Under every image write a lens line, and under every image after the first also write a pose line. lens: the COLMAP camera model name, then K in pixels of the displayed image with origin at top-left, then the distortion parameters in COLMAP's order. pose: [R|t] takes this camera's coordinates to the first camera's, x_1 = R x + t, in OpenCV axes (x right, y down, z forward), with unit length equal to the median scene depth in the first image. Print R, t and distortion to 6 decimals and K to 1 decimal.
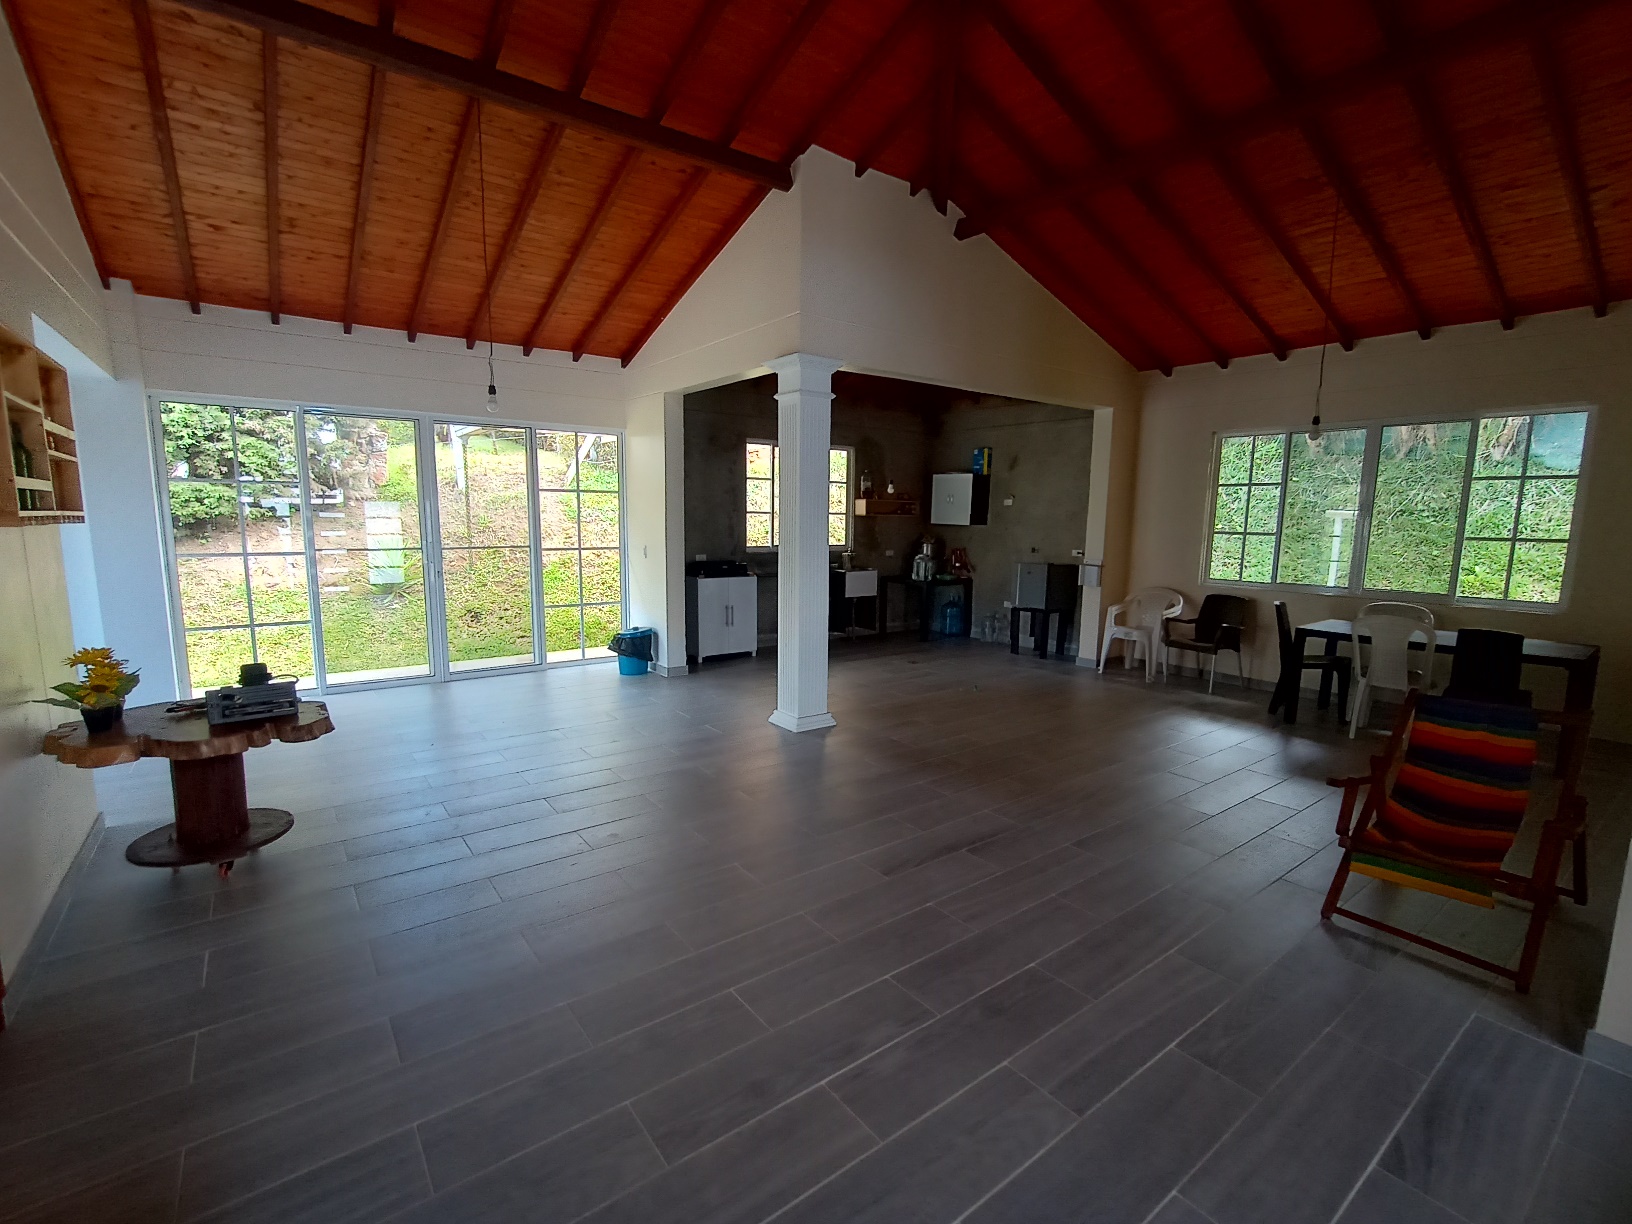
lens RADIAL K [[728.5, 0, 811.9], [0, 728.5, 617.4], [0, 0, 1]] dist [-0.001444, 0.000017]
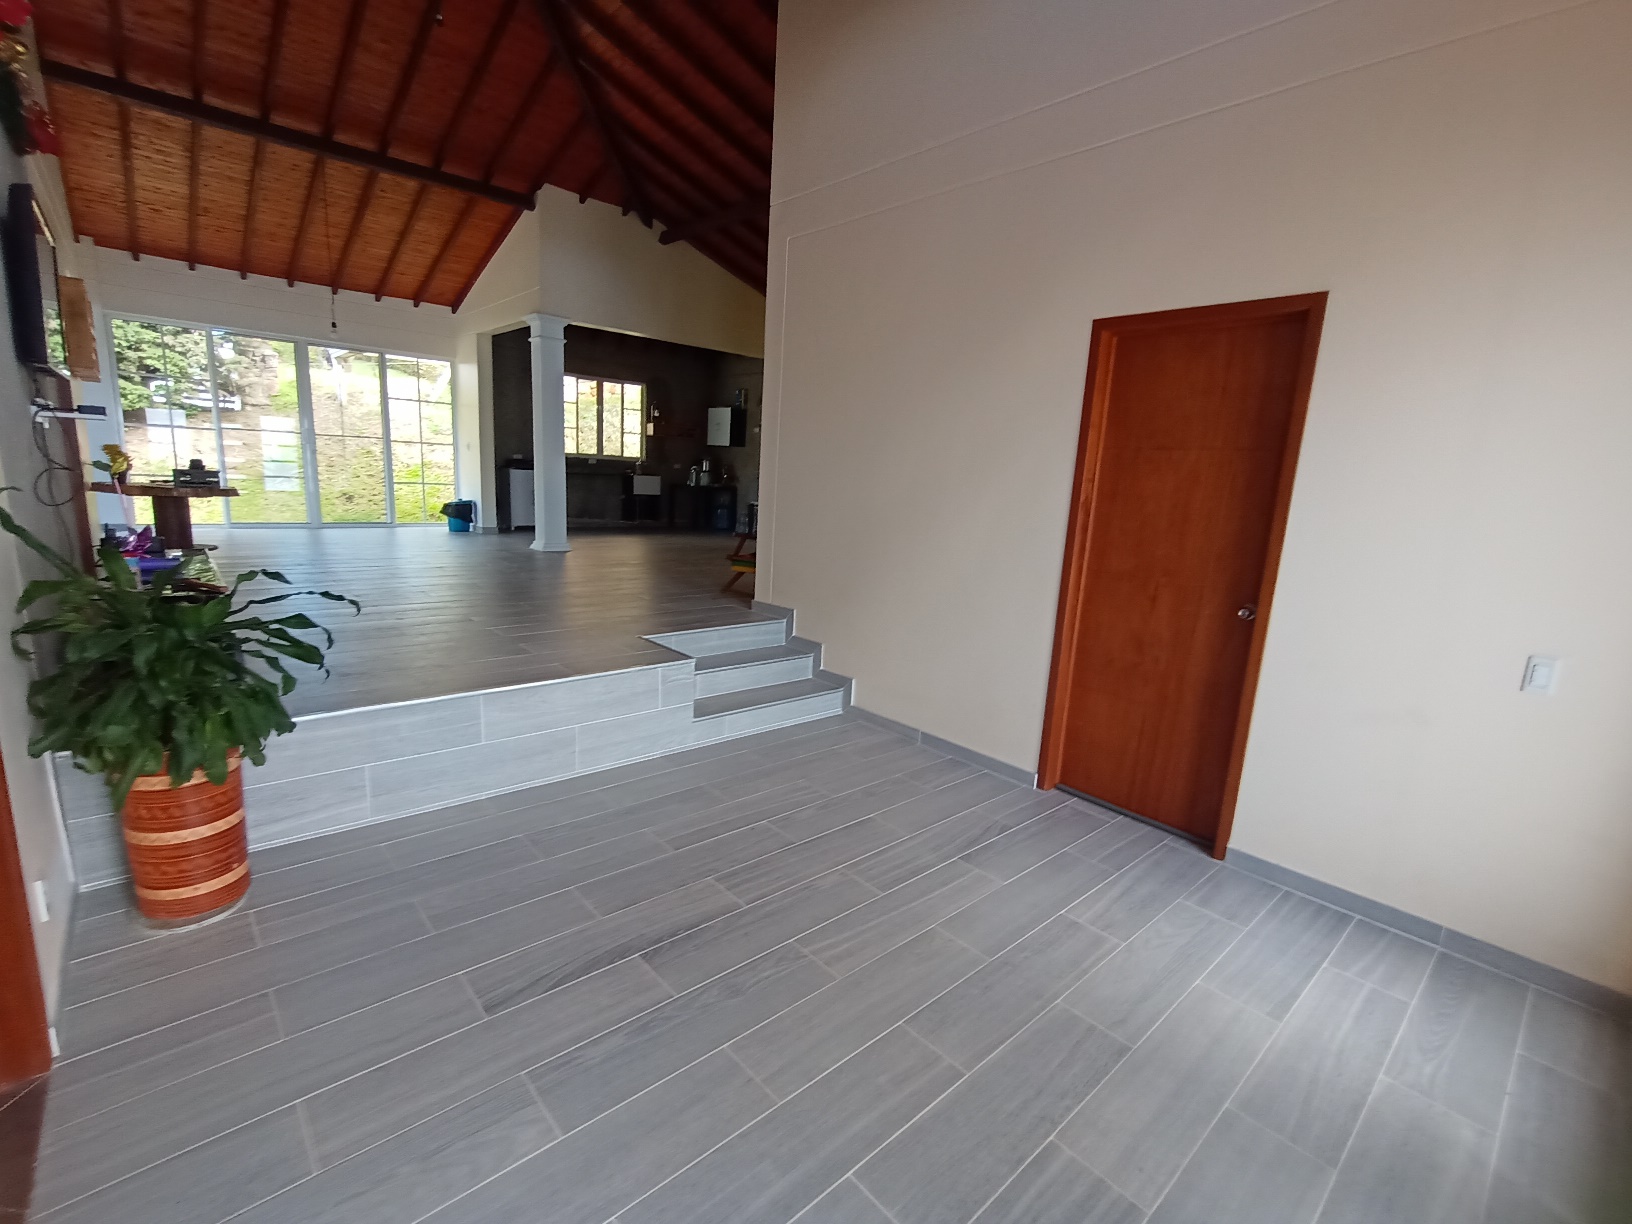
lens RADIAL K [[728.5, 0, 812.2], [0, 728.5, 614.4], [0, 0, 1]] dist [-0.001444, 0.000017]
pose [[0.995194, 0.024865, 0.094718, 0.349182], [-0.029892, 0.998198, 0.052033, 0.159673], [-0.093253, -0.054615, 0.994143, -0.552967]]
